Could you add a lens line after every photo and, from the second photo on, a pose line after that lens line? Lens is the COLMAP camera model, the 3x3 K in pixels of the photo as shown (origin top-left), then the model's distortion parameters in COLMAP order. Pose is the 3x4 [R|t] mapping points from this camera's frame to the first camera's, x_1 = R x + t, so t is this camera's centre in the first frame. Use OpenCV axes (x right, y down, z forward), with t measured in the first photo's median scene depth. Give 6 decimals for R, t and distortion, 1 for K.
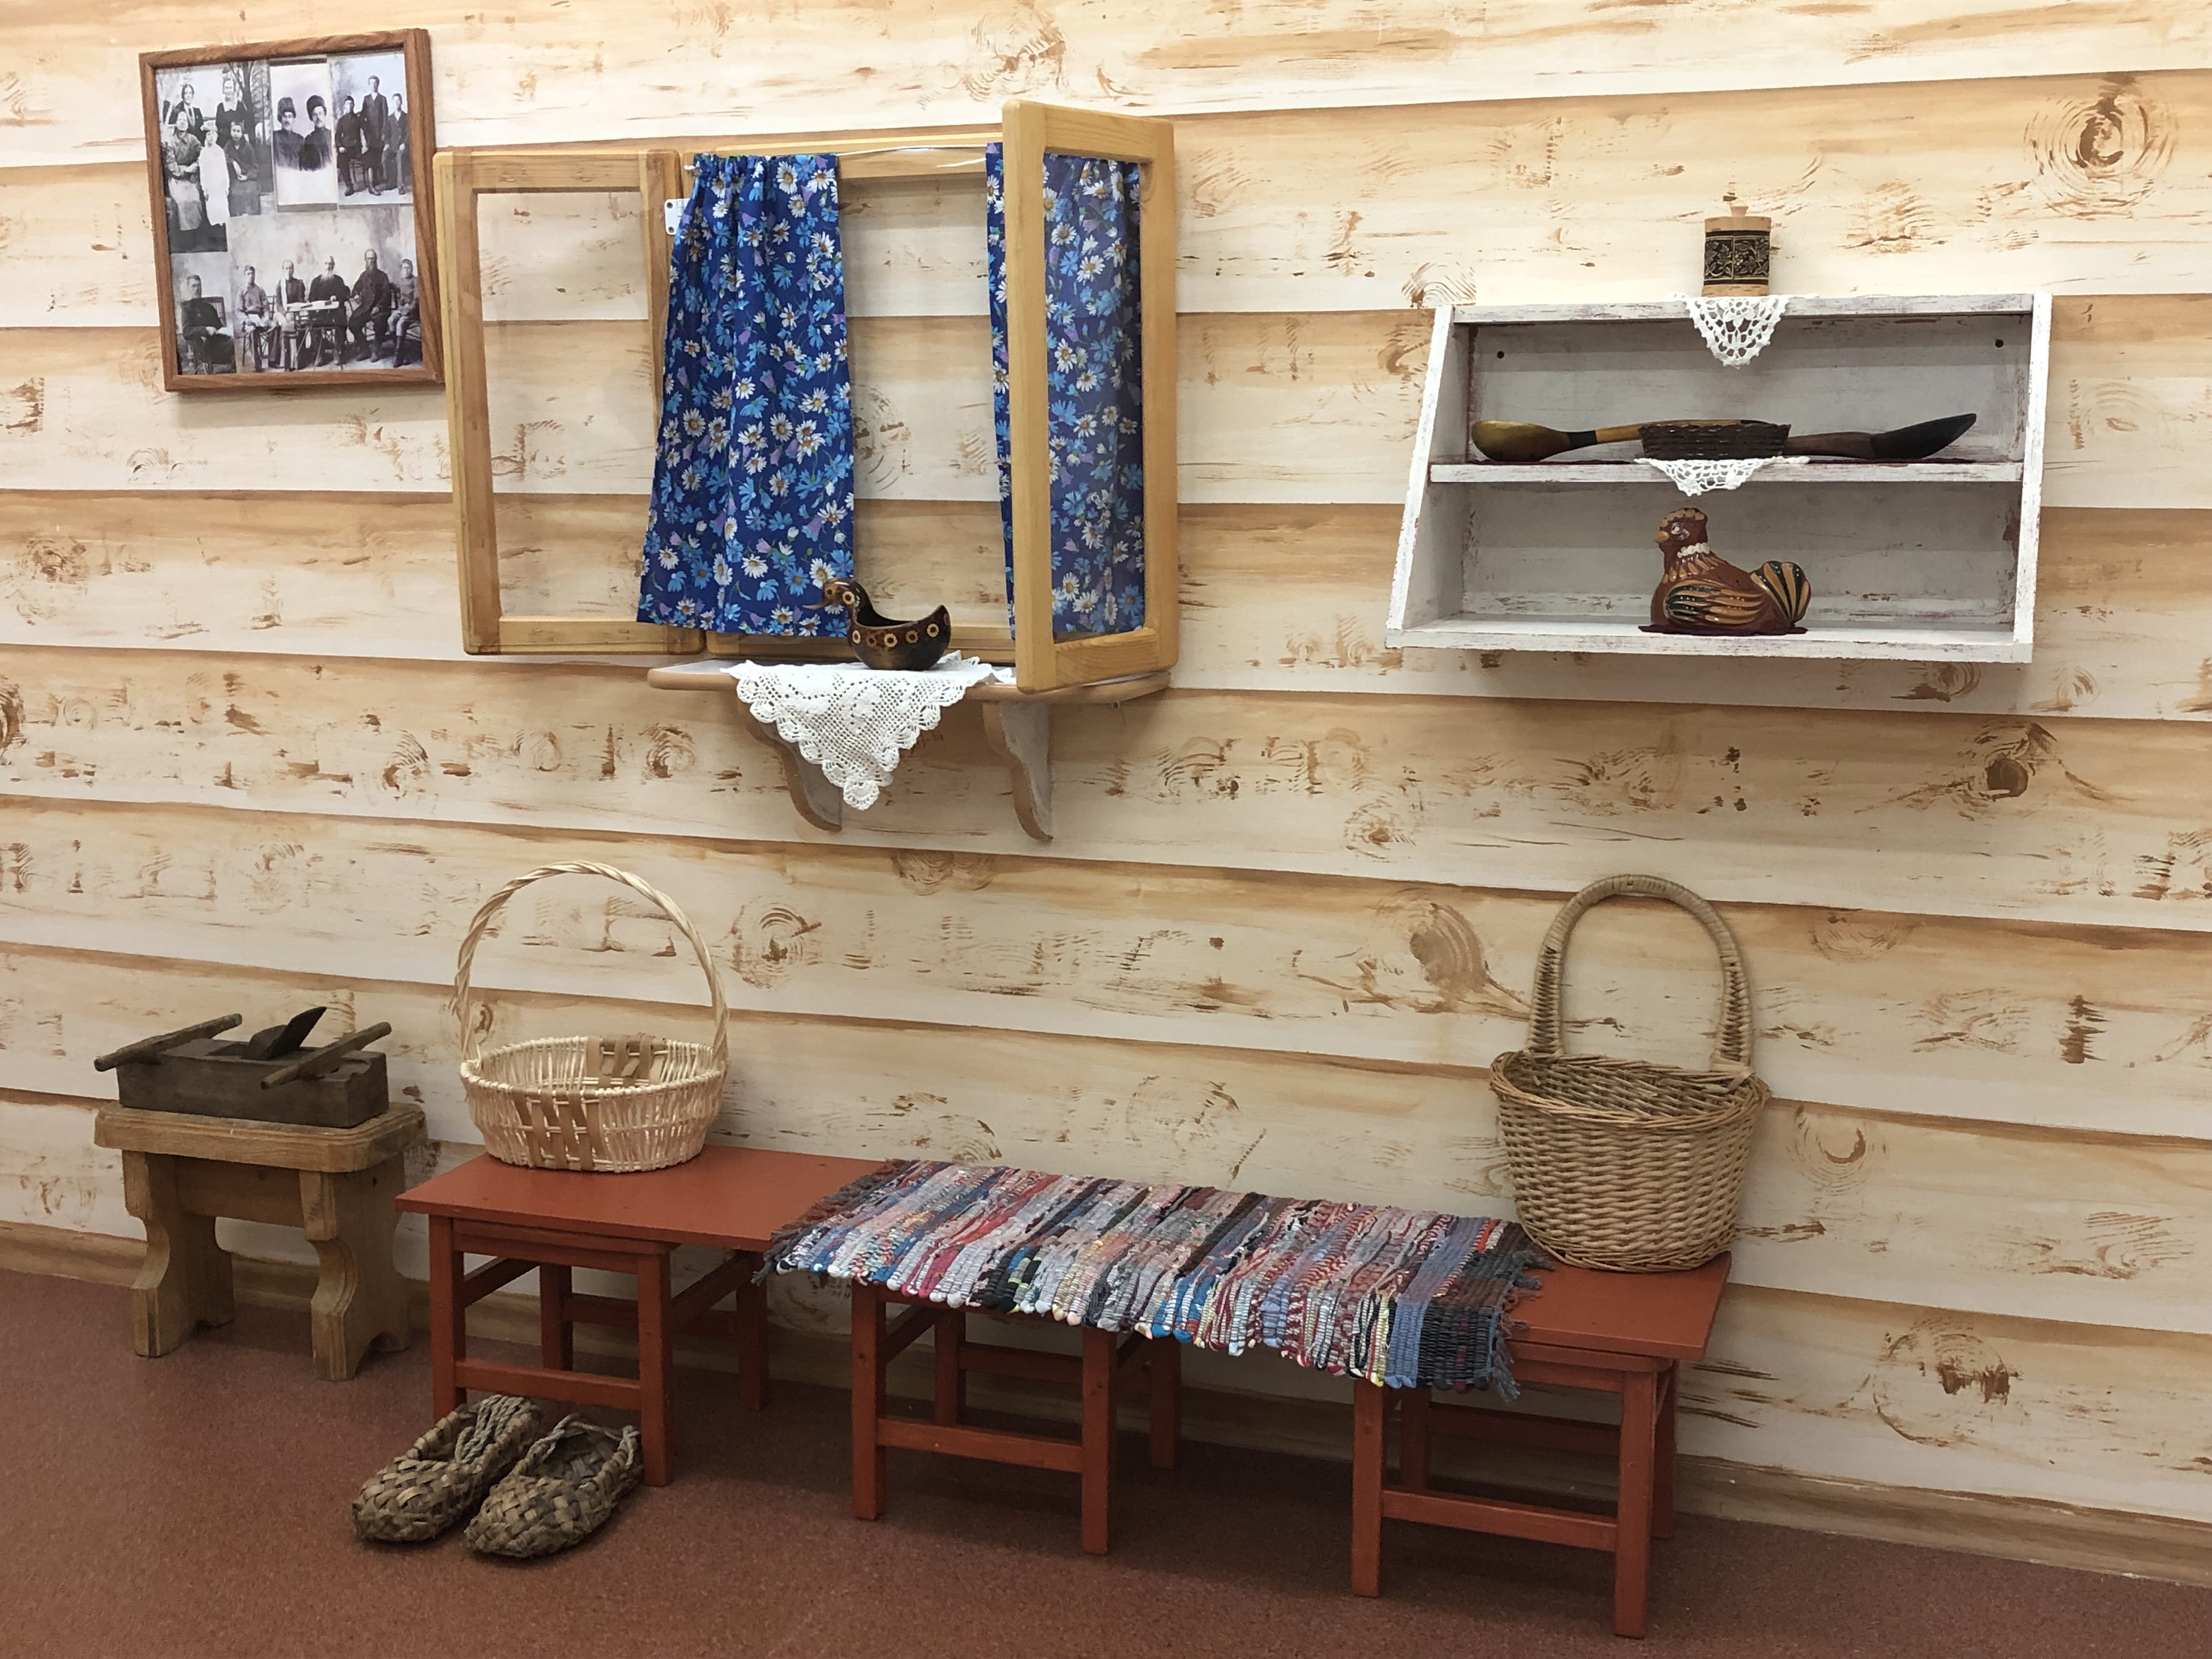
lens RADIAL K [[2518.5, 0, 1036.3], [0, 2518.5, 830.2], [0, 0, 1]] dist [0.237806, -0.803680]
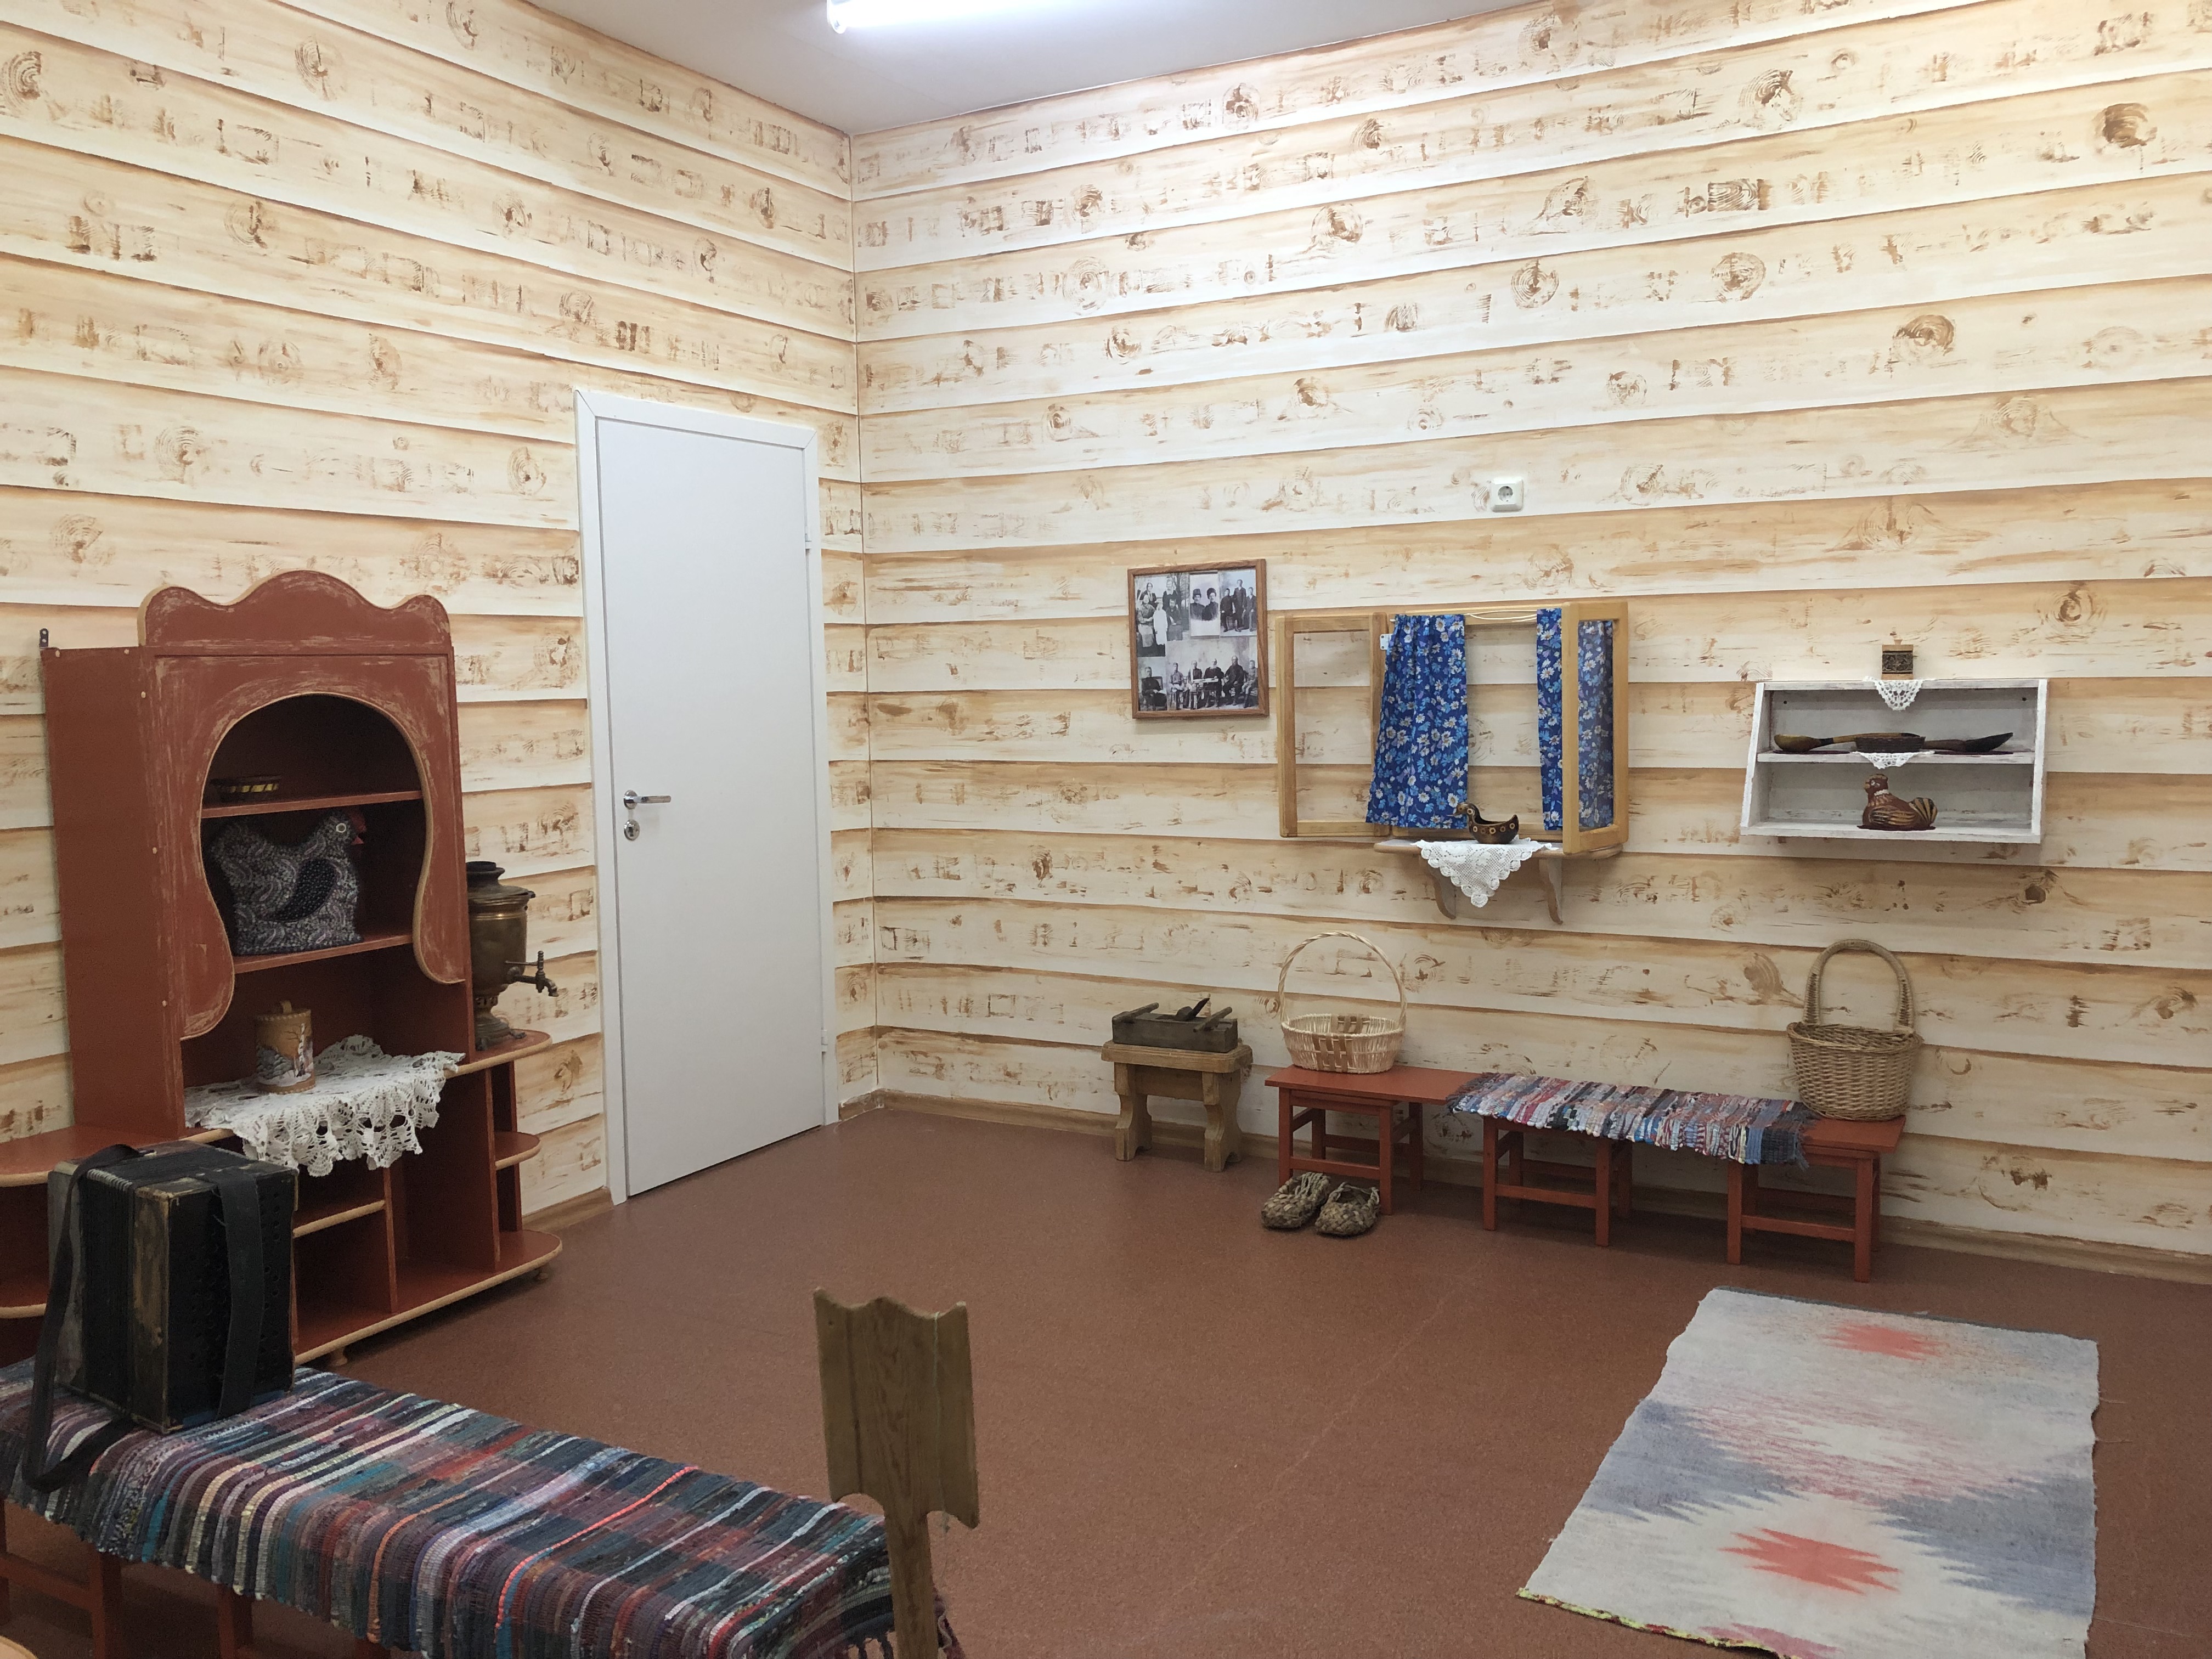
lens RADIAL K [[1801.2, 0, 1059.0], [0, 1801.2, 819.6], [0, 0, 1]] dist [0.071411, -0.108473]
pose [[0.987780, -0.004023, -0.155805, -0.181539], [-0.006654, 0.997667, -0.067946, 0.024464], [0.155714, 0.068152, 0.985448, -0.600848]]
